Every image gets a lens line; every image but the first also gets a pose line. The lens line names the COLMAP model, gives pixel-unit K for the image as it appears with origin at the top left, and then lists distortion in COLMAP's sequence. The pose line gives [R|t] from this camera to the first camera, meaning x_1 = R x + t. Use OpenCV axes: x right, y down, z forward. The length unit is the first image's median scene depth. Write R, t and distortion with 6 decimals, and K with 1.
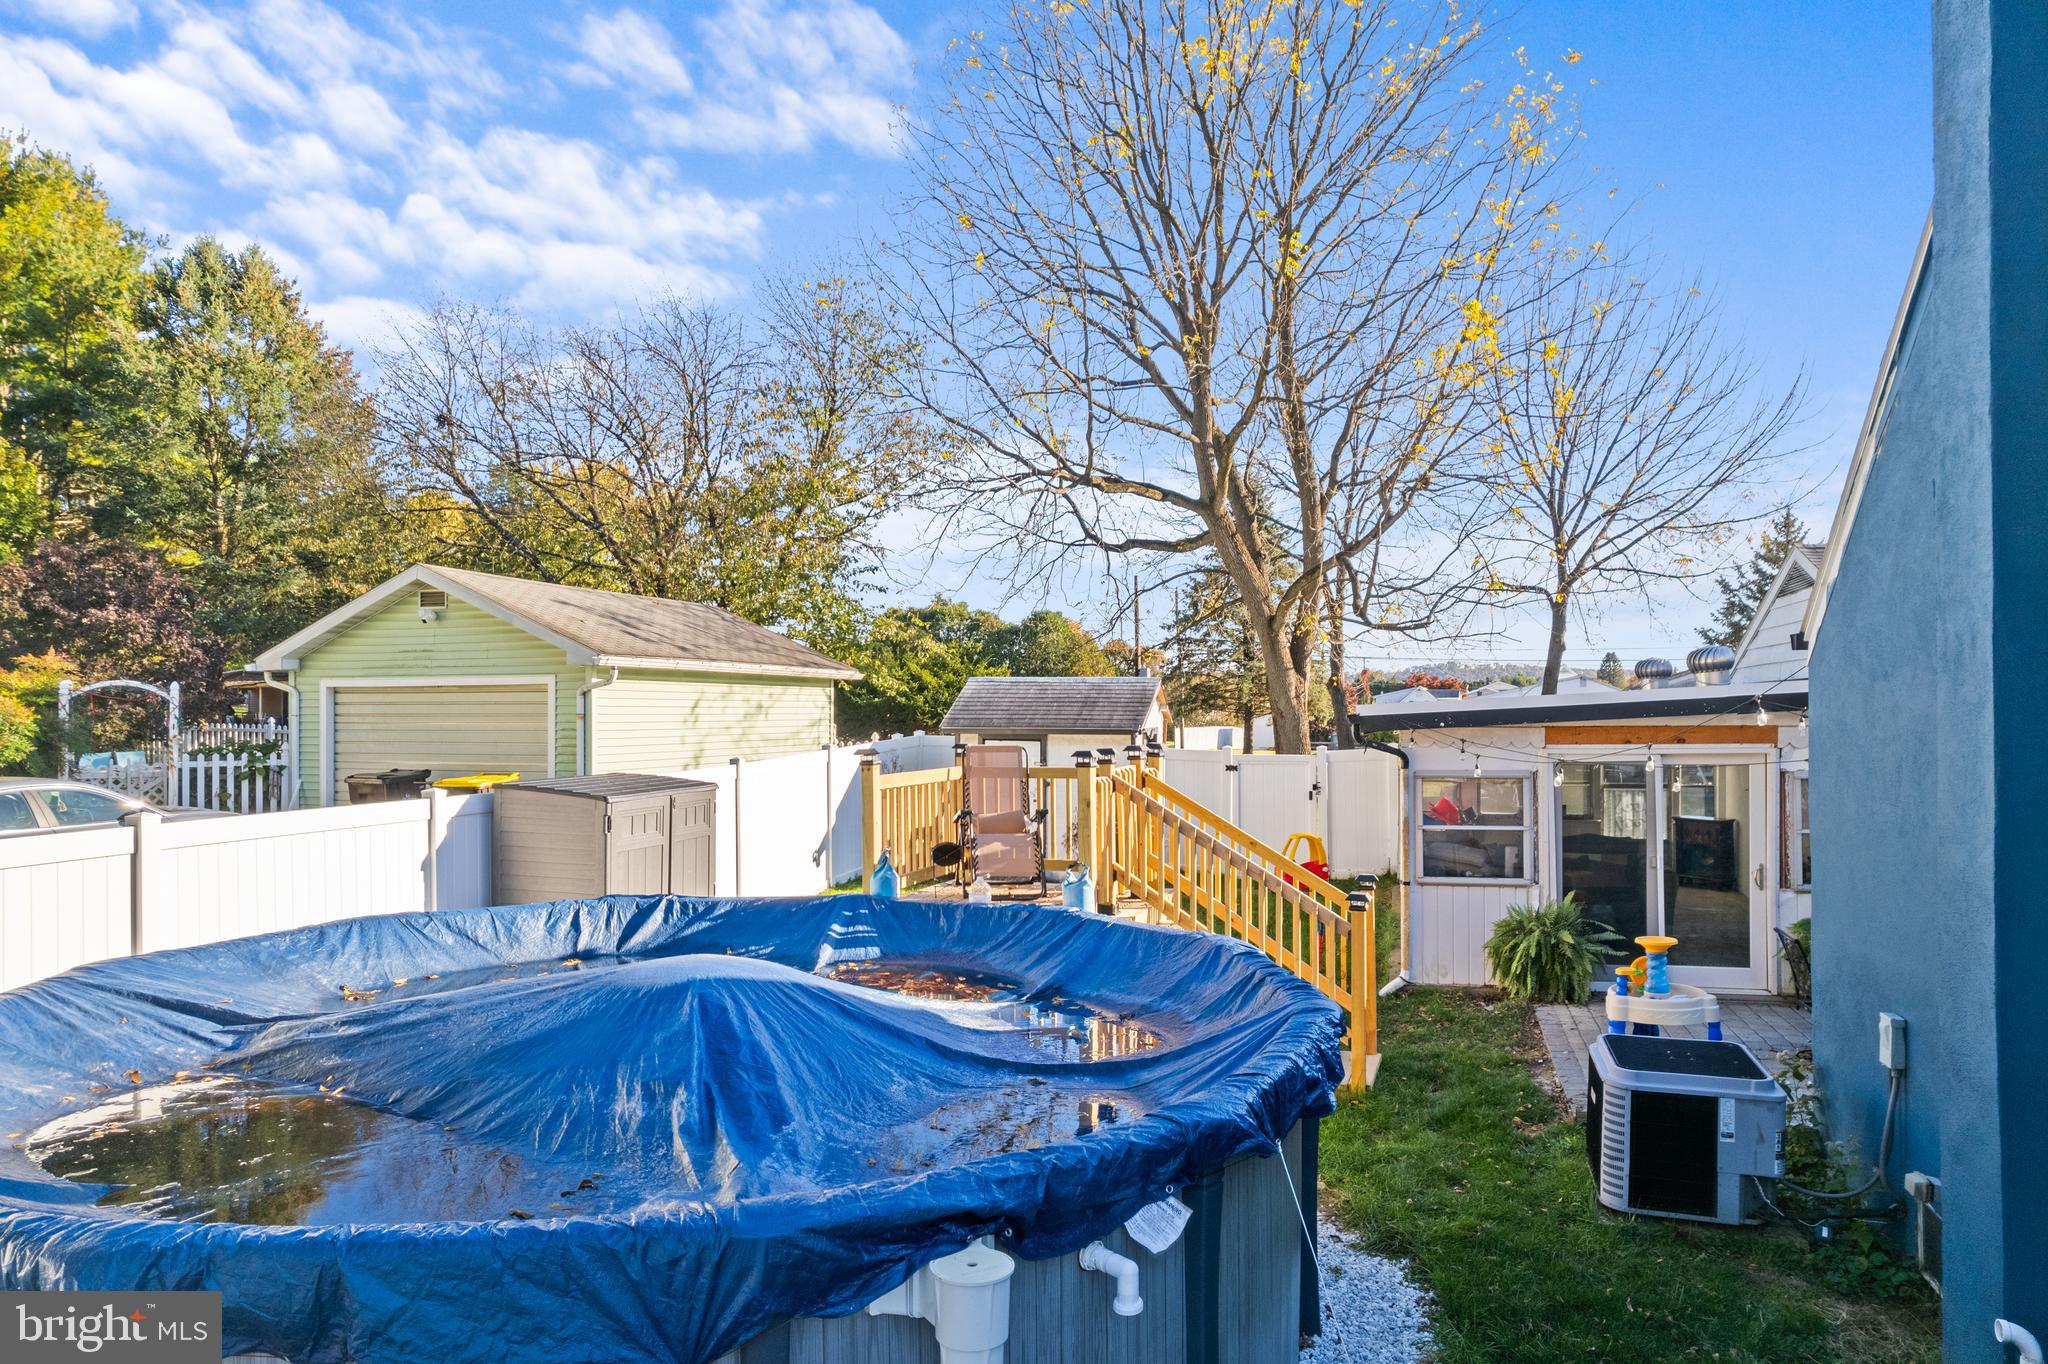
lens RADIAL K [[1332.7, 0, 1025.1], [0, 1332.7, 681.1], [0, 0, 1]] dist [-0.050338, 0.028577]
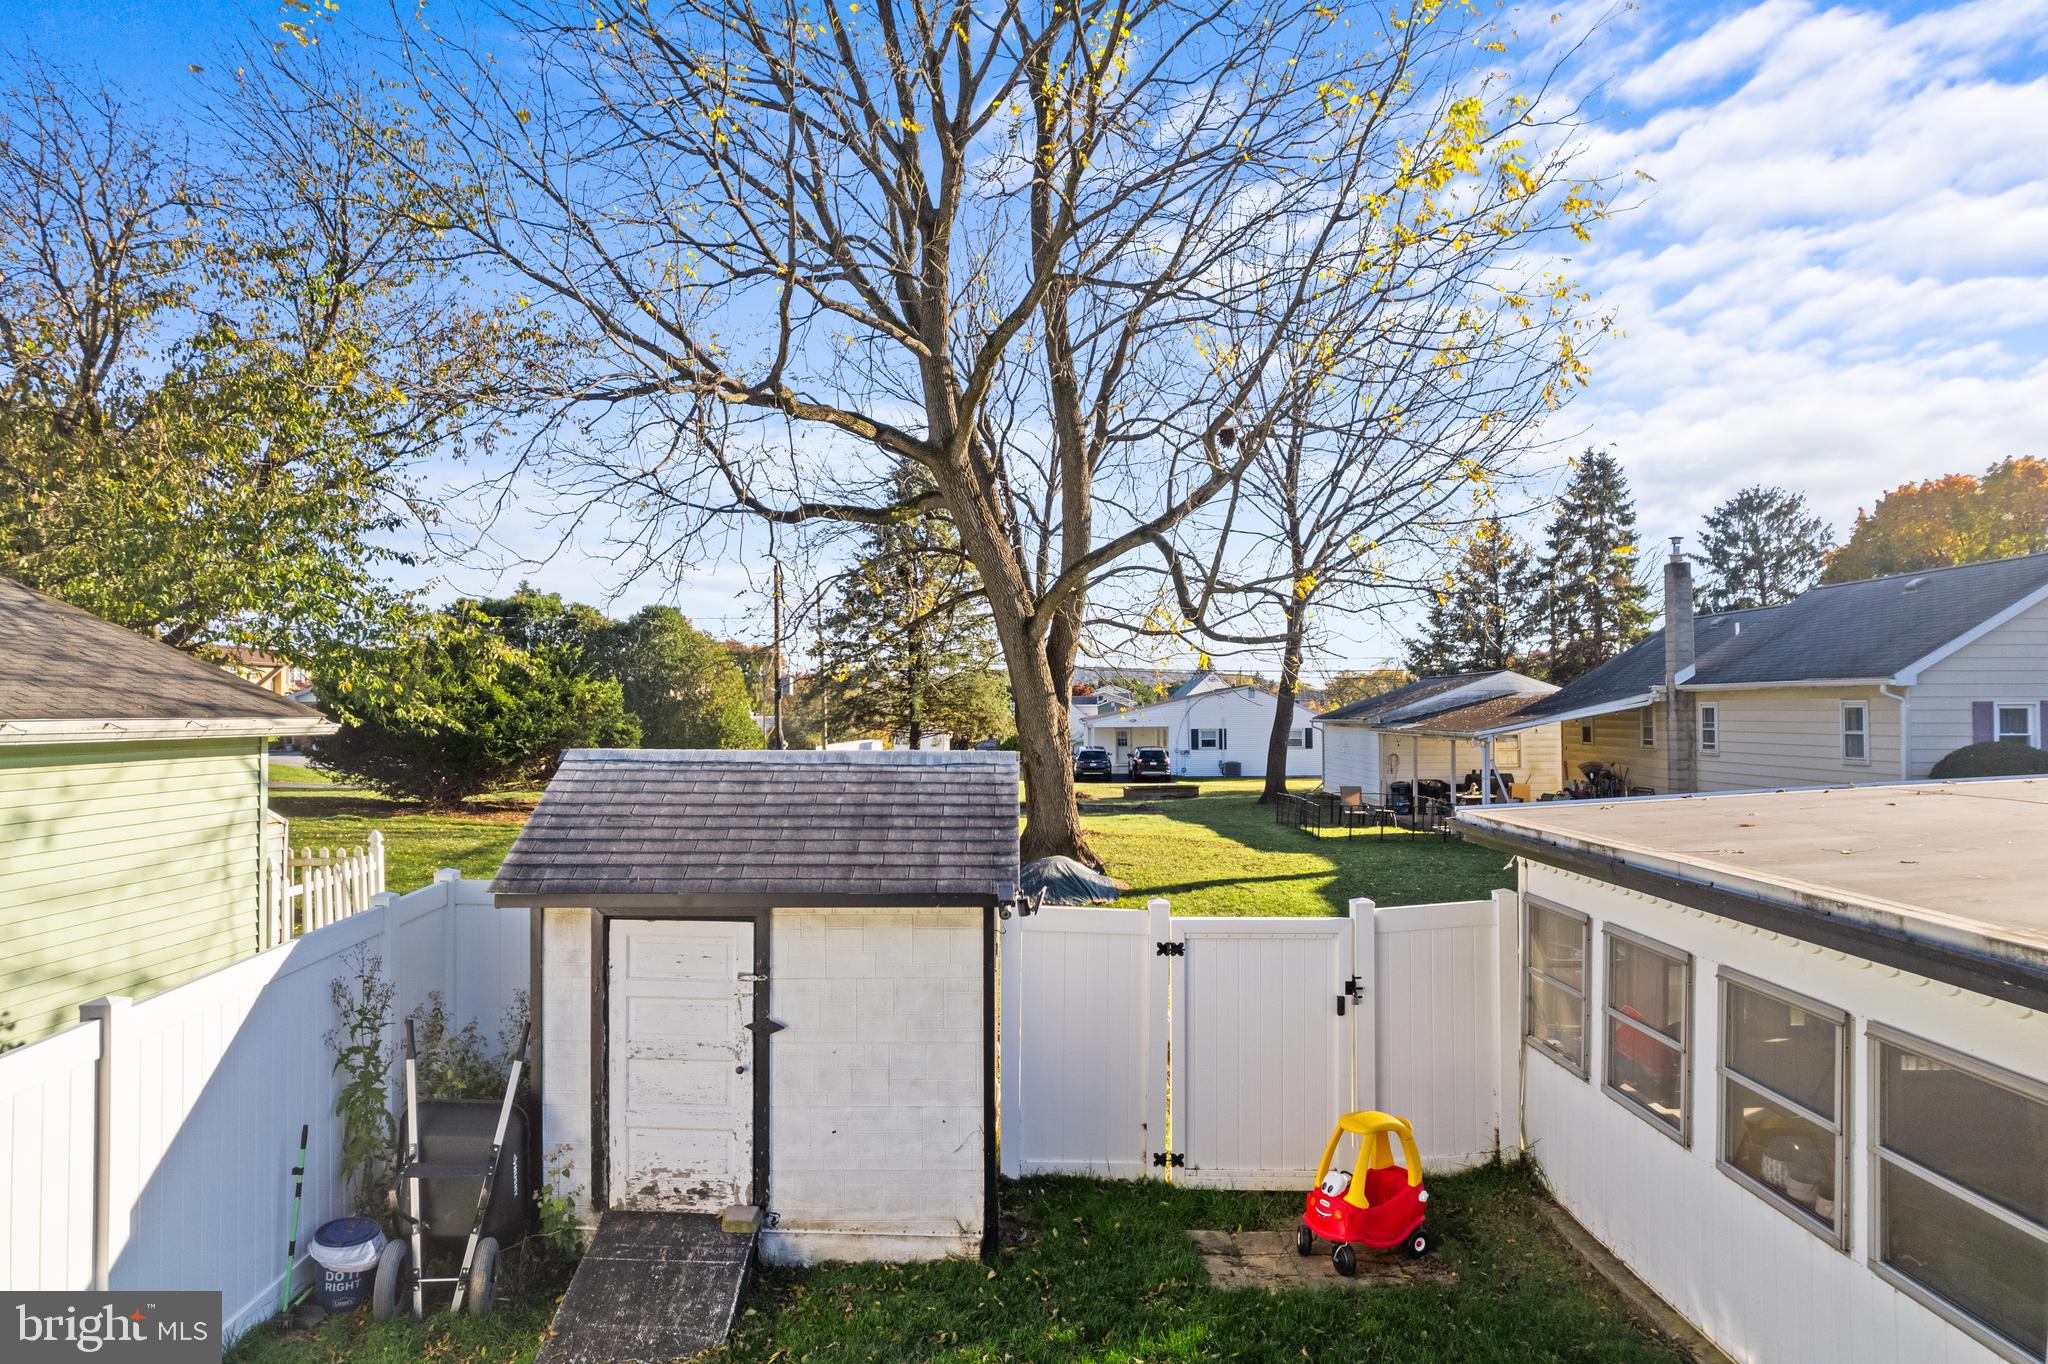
lens RADIAL K [[1332.7, 0, 1026.8], [0, 1332.7, 669.6], [0, 0, 1]] dist [-0.050338, 0.028577]
pose [[0.956716, 0.006863, 0.290942, -0.012530], [-0.004405, 0.999949, -0.009102, -0.012872], [-0.290990, 0.007426, 0.956697, 0.280273]]
